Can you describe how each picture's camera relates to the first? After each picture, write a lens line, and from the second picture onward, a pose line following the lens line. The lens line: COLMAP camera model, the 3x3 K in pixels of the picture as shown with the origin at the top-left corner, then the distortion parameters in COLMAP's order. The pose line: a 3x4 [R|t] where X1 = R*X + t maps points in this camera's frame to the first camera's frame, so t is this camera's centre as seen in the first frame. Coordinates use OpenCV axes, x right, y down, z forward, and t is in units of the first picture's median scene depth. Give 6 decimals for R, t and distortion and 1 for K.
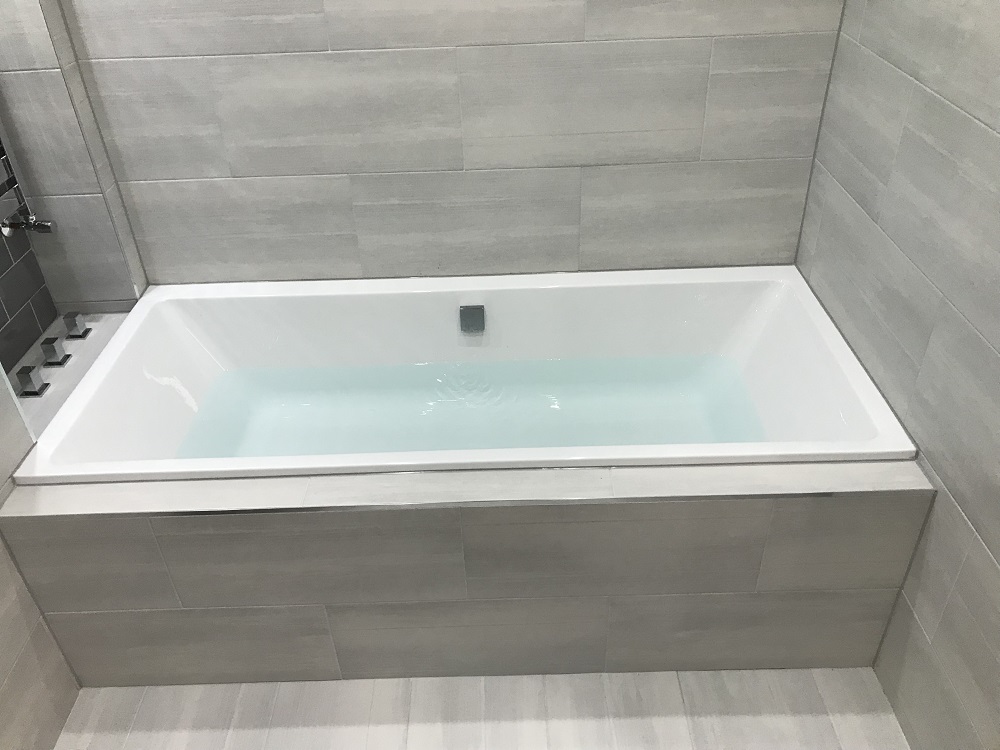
lens RADIAL K [[816.6, 0, 500.0], [0, 816.6, 375.0], [0, 0, 1]] dist [0.011541, 0.001911]
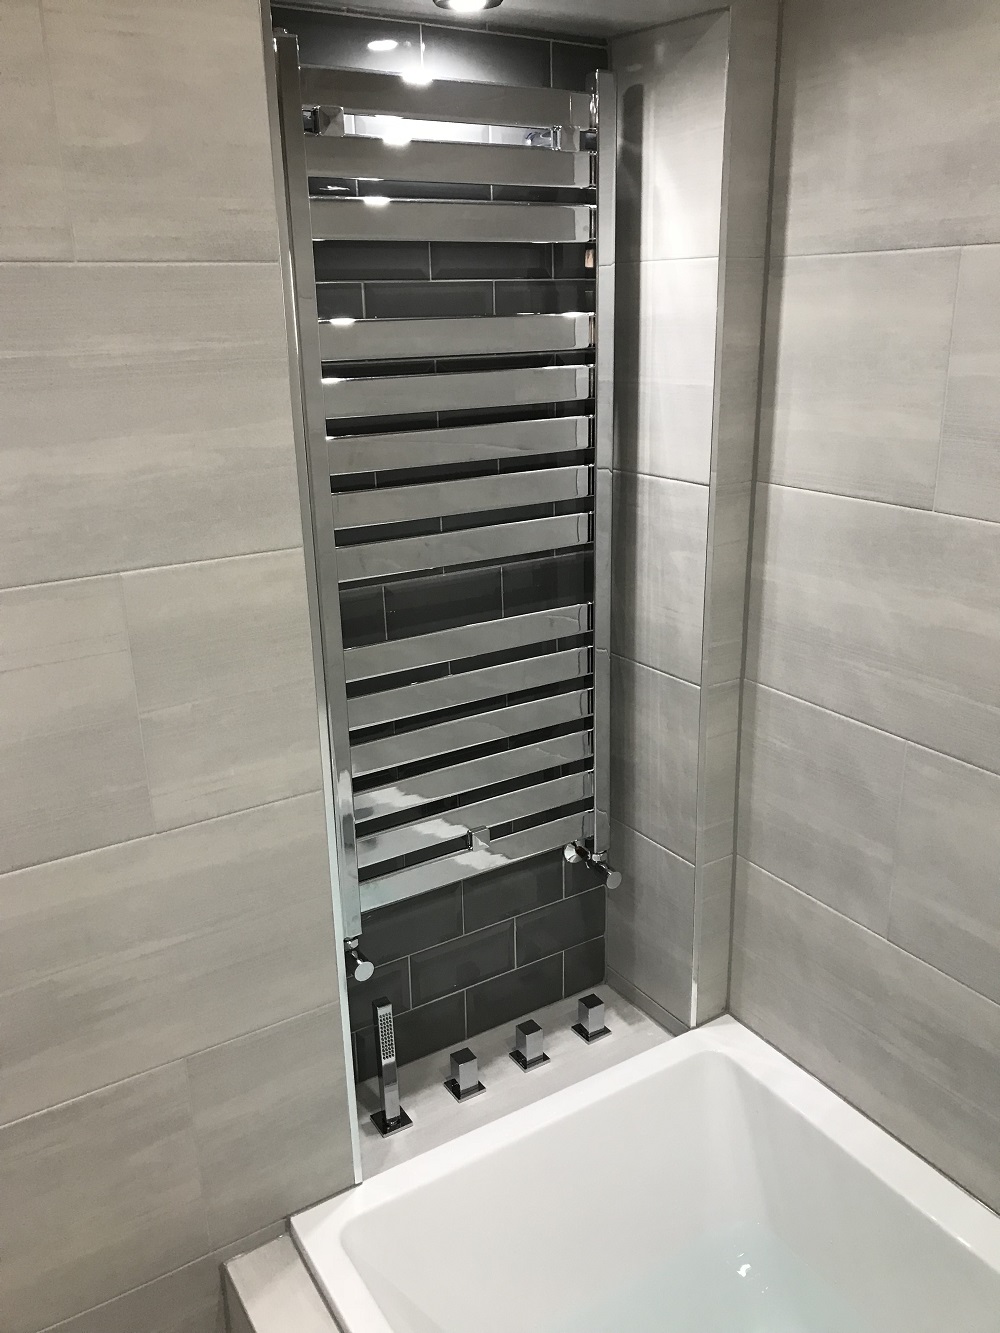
lens RADIAL K [[1088.5, 0, 500.0], [0, 1088.5, 666.5], [0, 0, 1]] dist [0.011541, 0.001911]
pose [[0.532239, 0.295984, -0.793167, 0.052945], [-0.480318, 0.877080, 0.004990, -0.288385], [0.697149, 0.378316, 0.608983, 0.328635]]
